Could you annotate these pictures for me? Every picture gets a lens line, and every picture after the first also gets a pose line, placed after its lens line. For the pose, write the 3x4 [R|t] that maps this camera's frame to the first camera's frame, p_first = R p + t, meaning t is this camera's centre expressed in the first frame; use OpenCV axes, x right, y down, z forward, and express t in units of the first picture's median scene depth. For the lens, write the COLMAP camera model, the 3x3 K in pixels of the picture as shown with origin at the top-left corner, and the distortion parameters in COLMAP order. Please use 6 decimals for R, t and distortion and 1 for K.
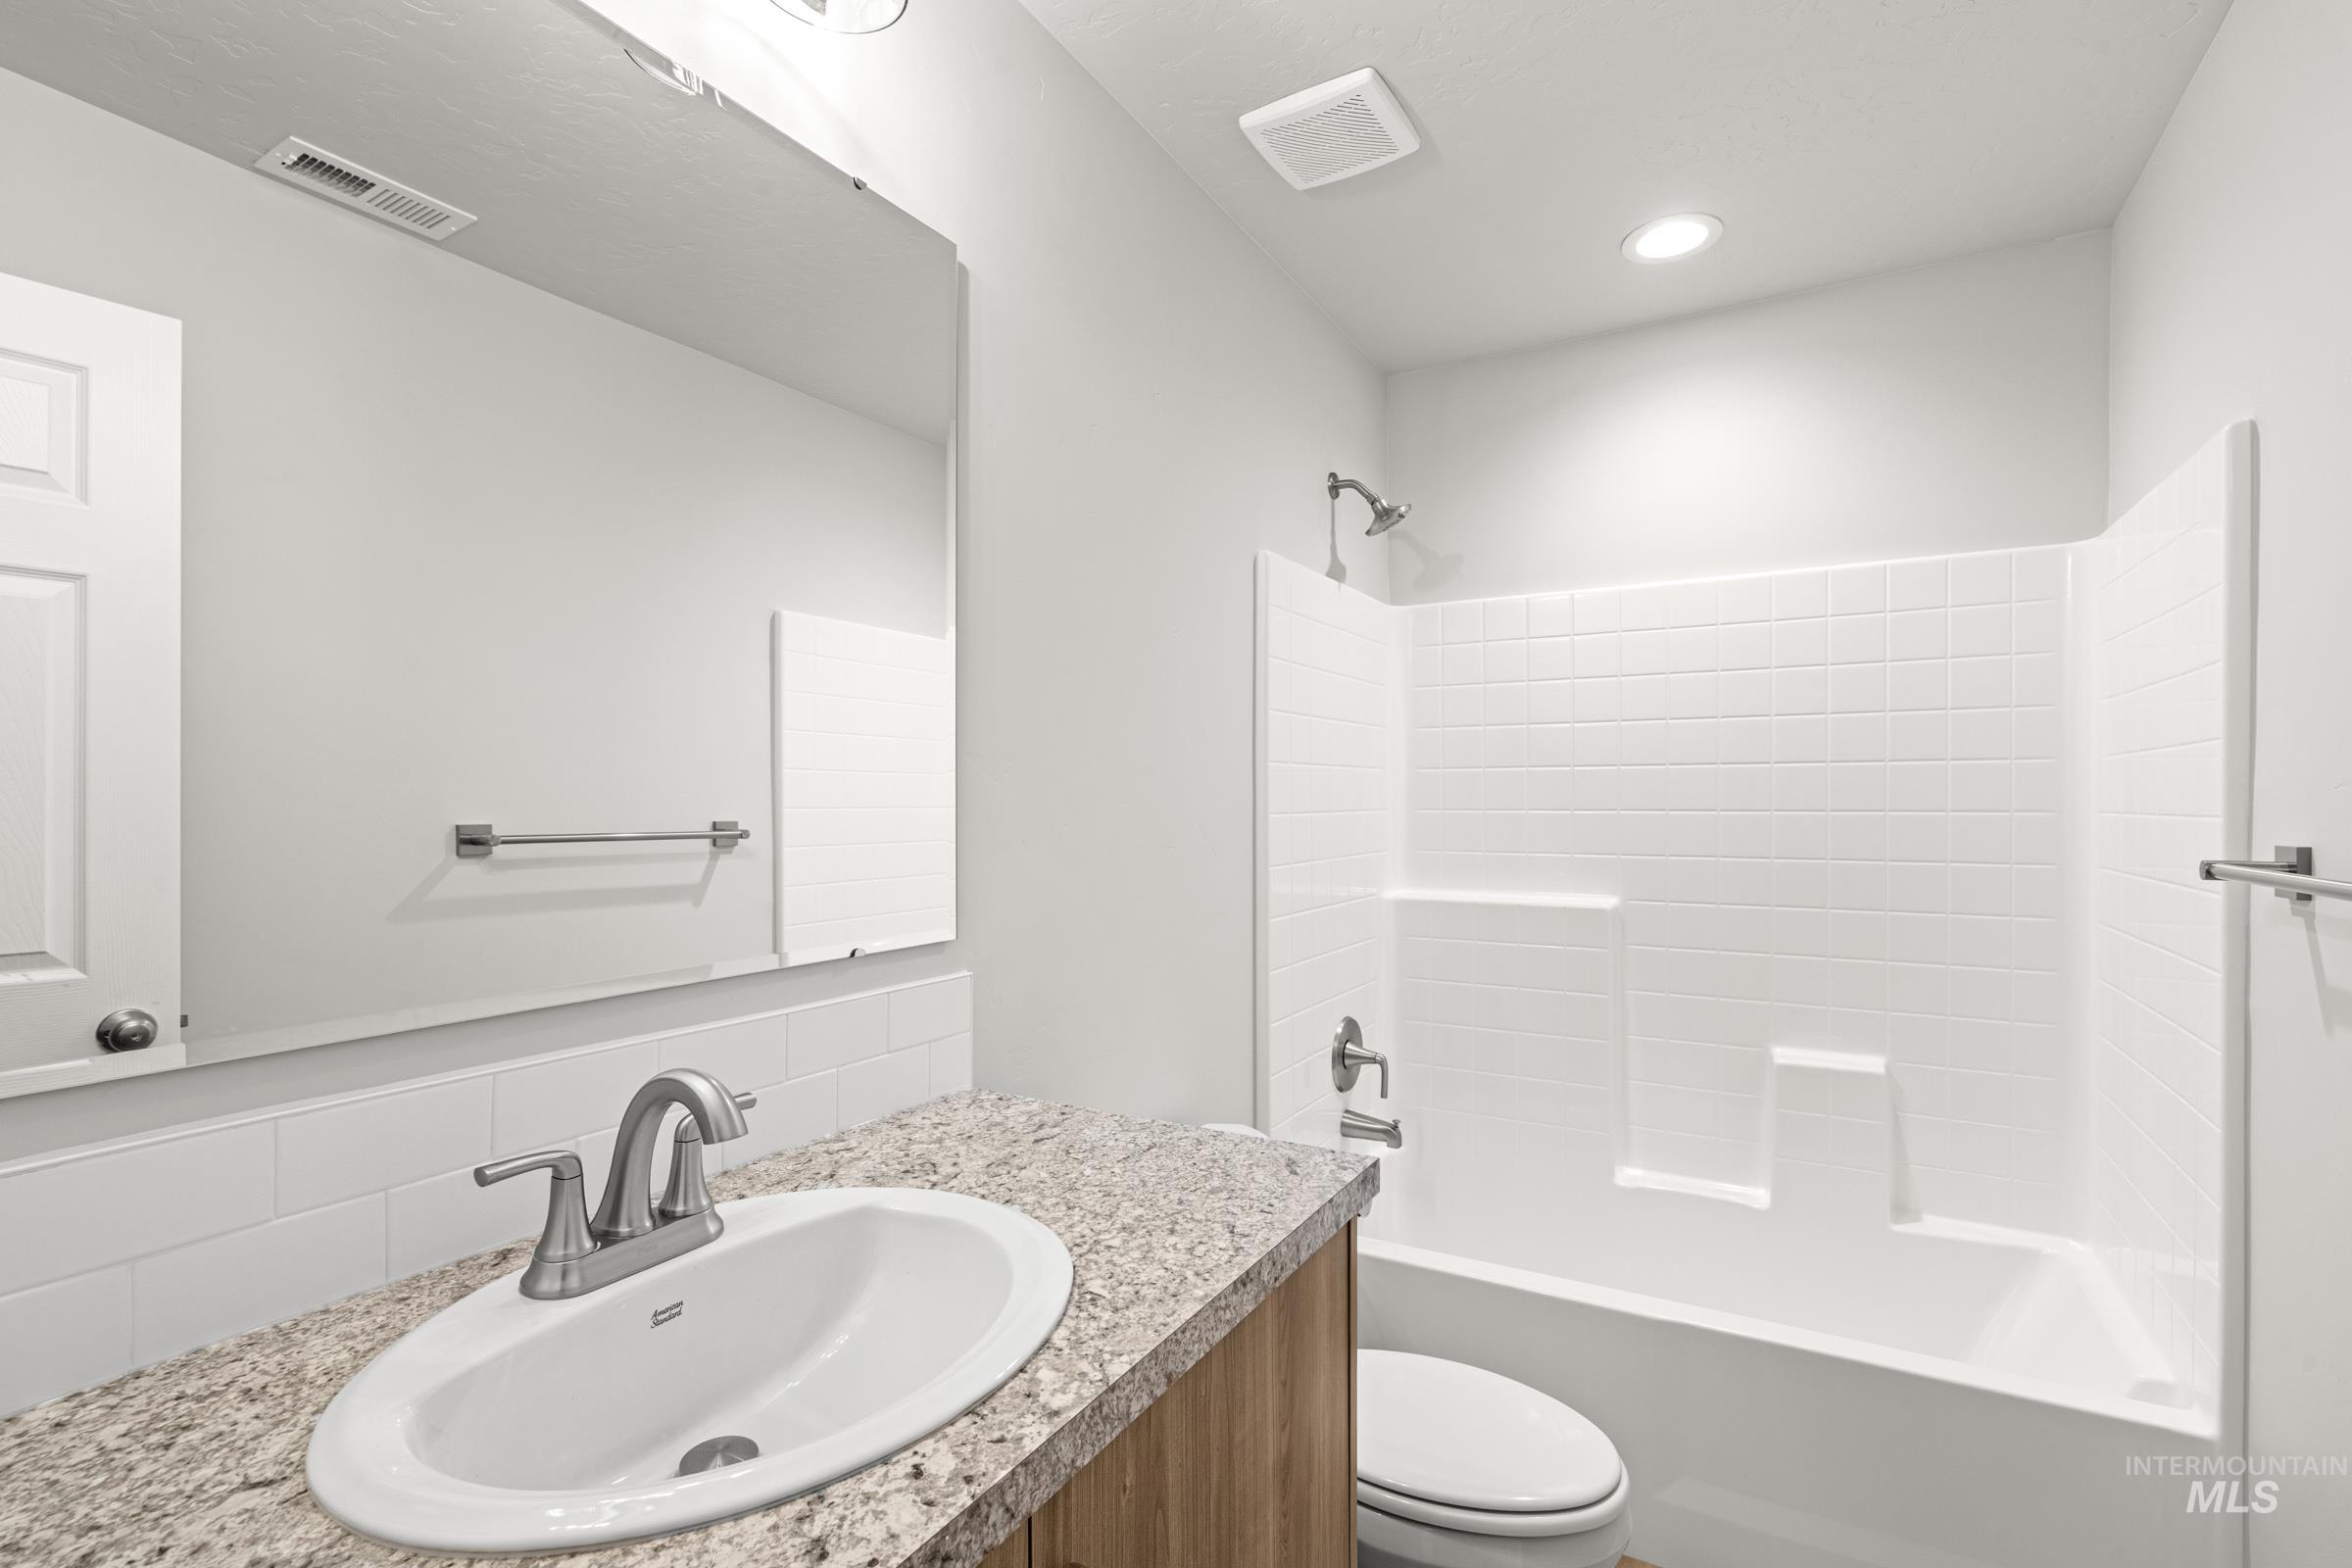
lens RADIAL K [[1077.1, 0, 1175.1], [0, 1077.1, 793.1], [0, 0, 1]] dist [0.002216, 0.000555]
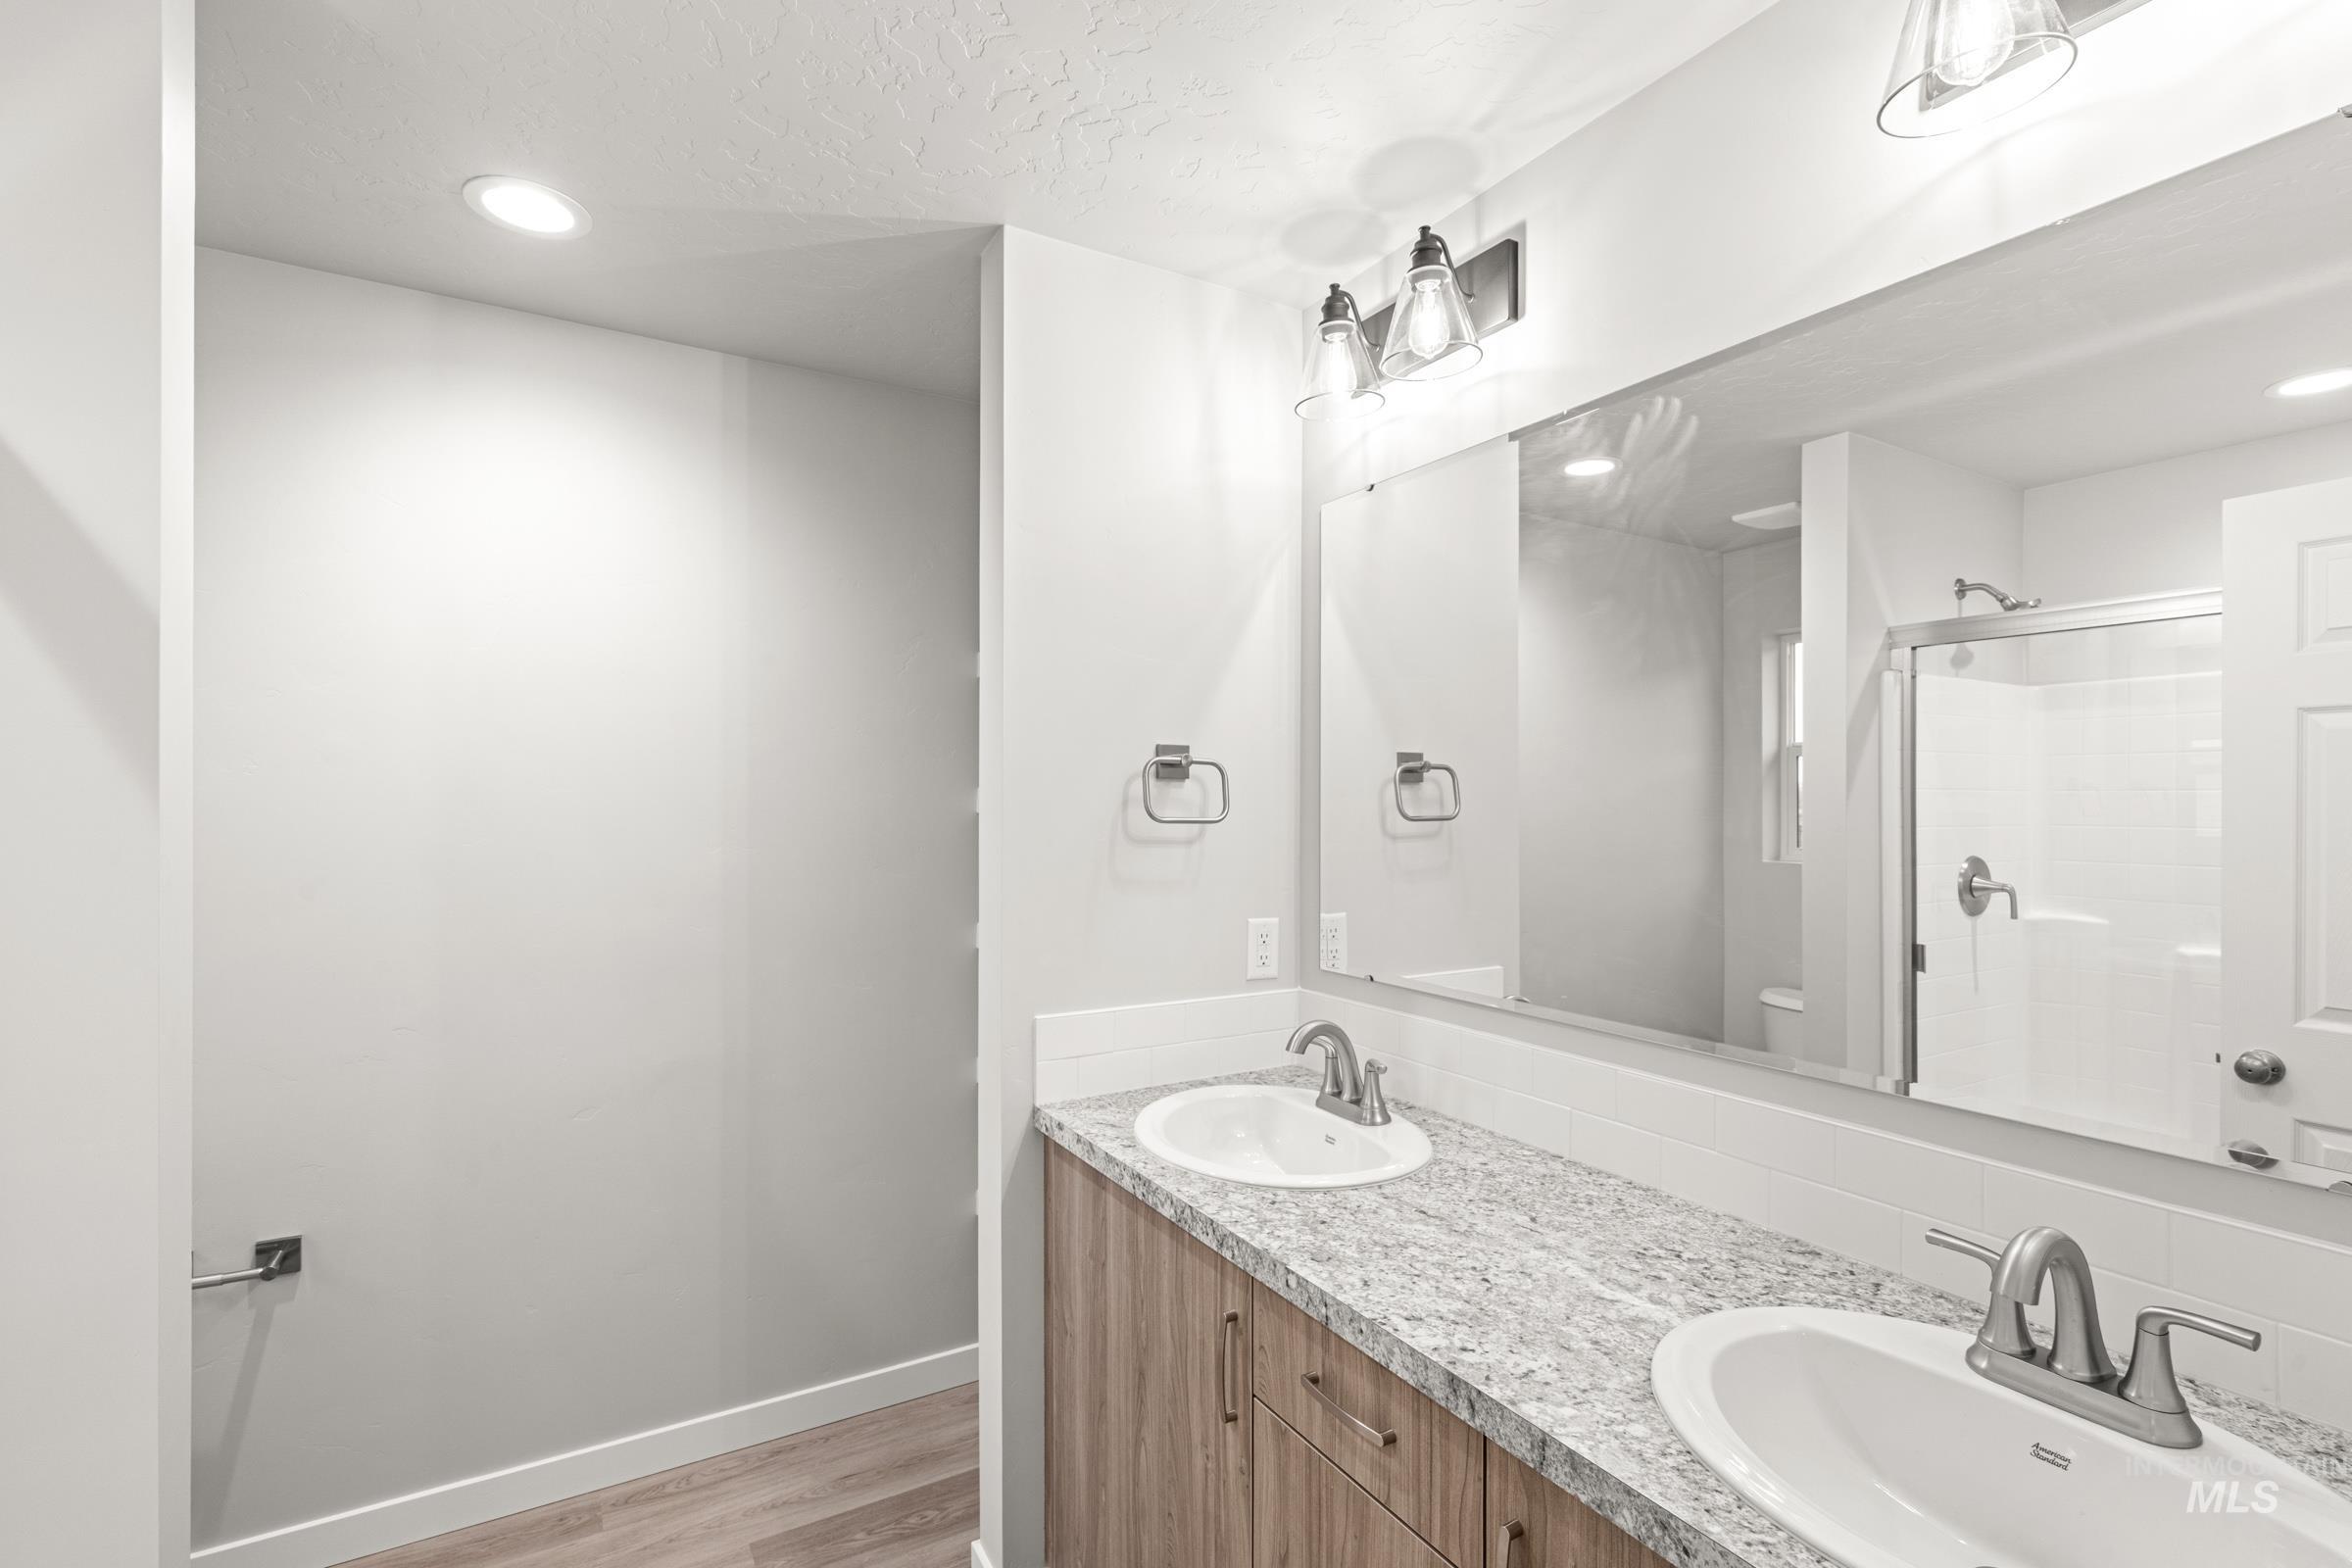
lens RADIAL K [[1067.1, 0, 1188.3], [0, 1067.1, 789.8], [0, 0, 1]] dist [-0.004293, 0.000731]
pose [[-0.479781, -0.006792, -0.877362, 1.252834], [0.000725, 0.999967, -0.008137, -0.208987], [0.877388, -0.004540, -0.479760, 1.226012]]
